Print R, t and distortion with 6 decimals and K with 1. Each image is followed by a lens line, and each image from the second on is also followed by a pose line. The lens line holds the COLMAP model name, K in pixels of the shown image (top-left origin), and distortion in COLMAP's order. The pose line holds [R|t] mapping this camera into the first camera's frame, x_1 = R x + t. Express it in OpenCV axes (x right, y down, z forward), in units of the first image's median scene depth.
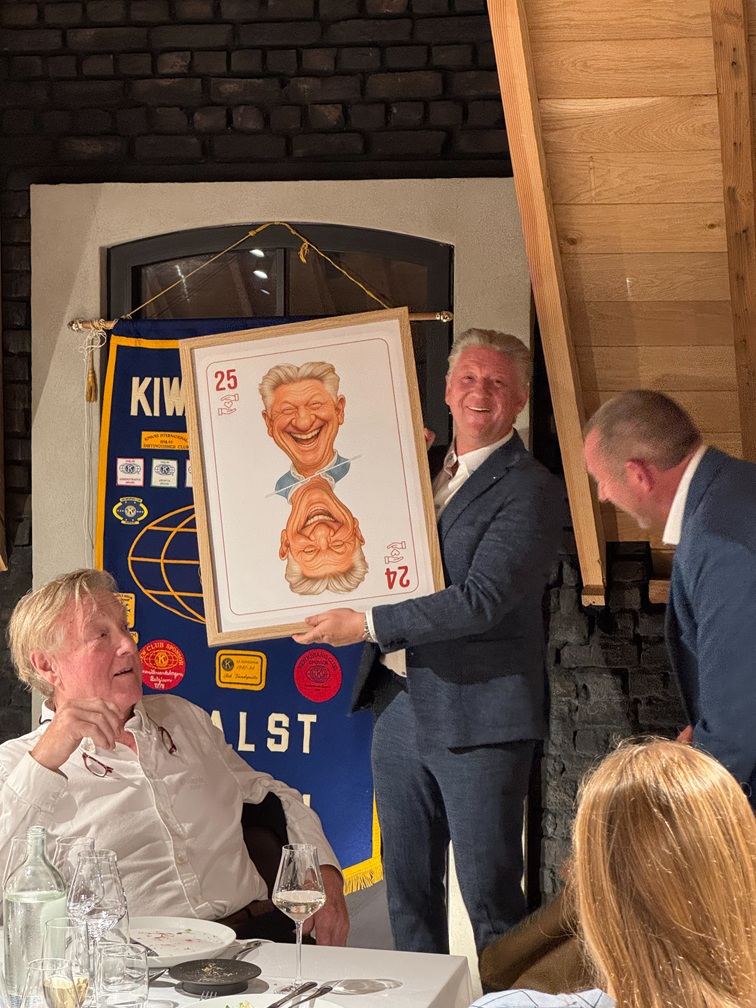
lens RADIAL K [[2273.0, 0, 372.4], [0, 2273.0, 491.1], [0, 0, 1]] dist [0.144742, 0.000000]
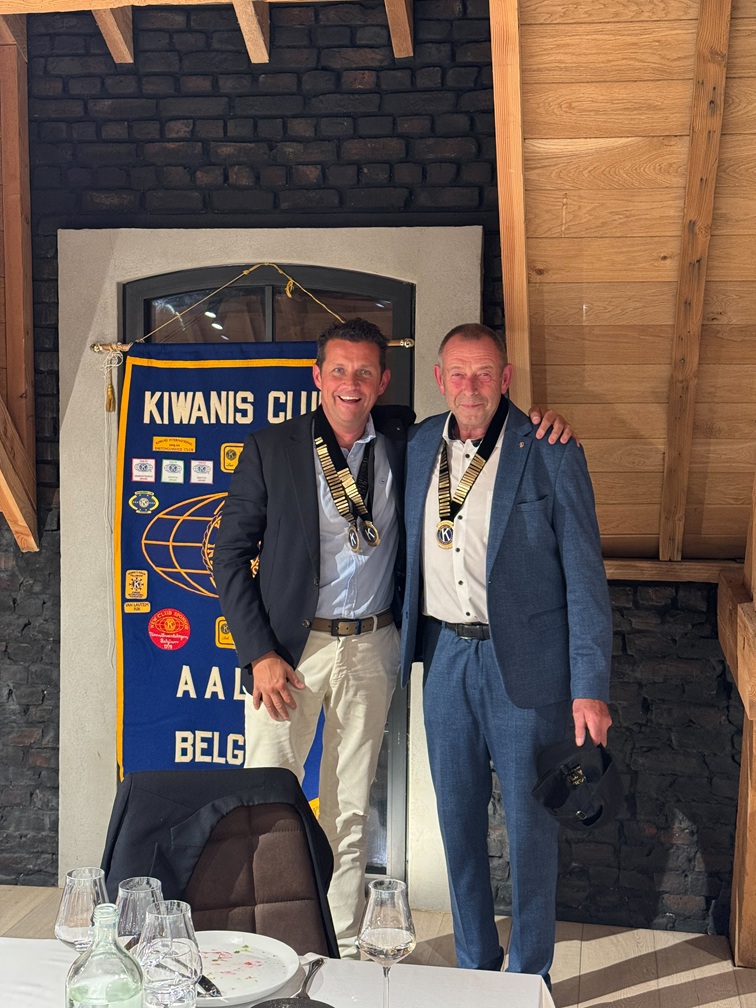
lens RADIAL K [[1413.8, 0, 376.0], [0, 1413.8, 507.6], [0, 0, 1]] dist [0.134103, 0.000000]
pose [[0.996528, 0.000081, 0.083255, -0.046397], [-0.001618, 0.999830, 0.018391, -0.002555], [-0.083239, -0.018462, 0.996359, 0.240498]]
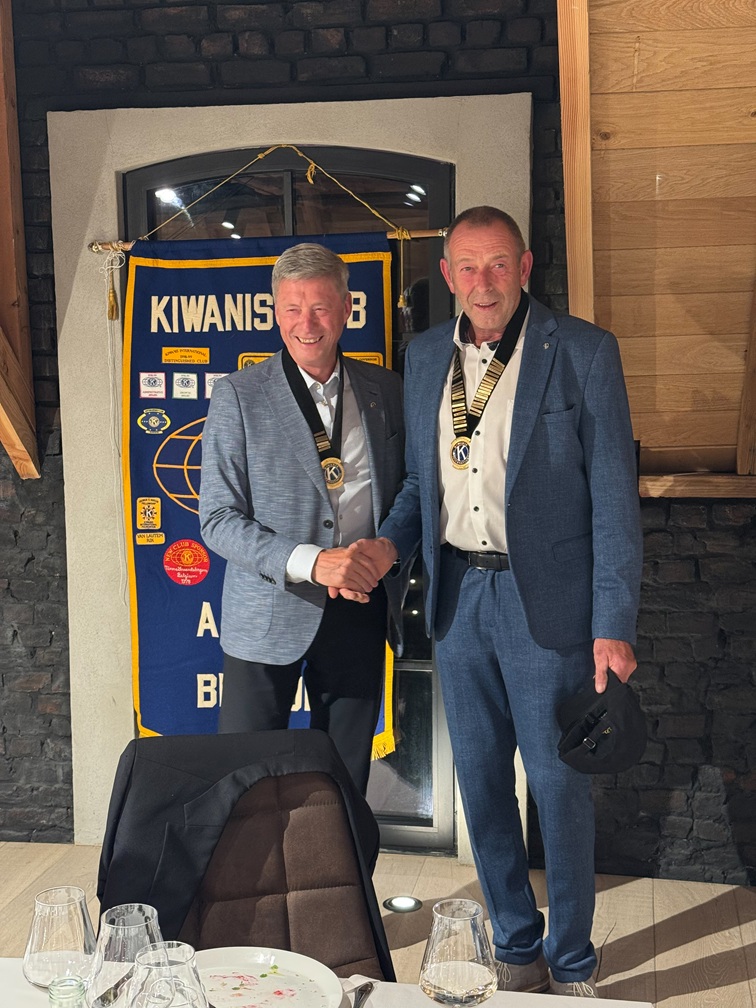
lens RADIAL K [[1413.8, 0, 376.1], [0, 1413.8, 507.6], [0, 0, 1]] dist [0.134103, 0.000000]
pose [[0.997744, -0.023692, 0.062815, -0.044597], [0.019096, 0.997165, 0.072778, 0.002498], [-0.064361, -0.071414, 0.995368, 0.321596]]
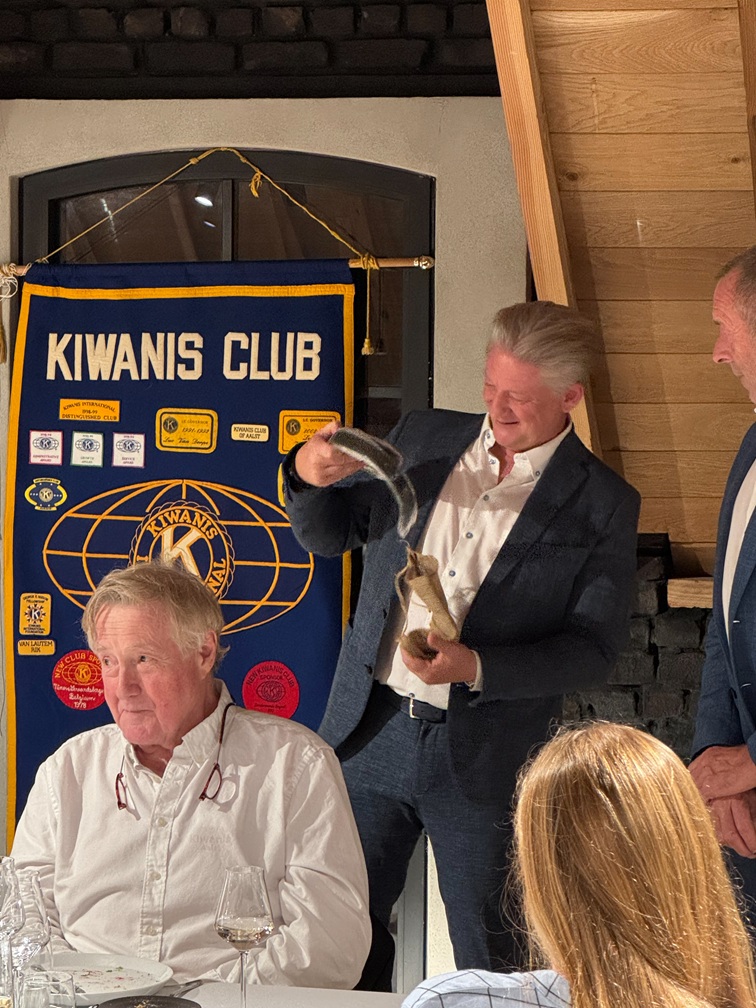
lens RADIAL K [[2981.5, 0, 352.6], [0, 2981.5, 495.2], [0, 0, 1]] dist [-0.046747, 0.000000]
pose [[0.999993, 0.003573, 0.000730, 0.004892], [-0.003578, 0.999968, 0.007180, 0.000754], [-0.000704, -0.007183, 0.999974, -0.087995]]
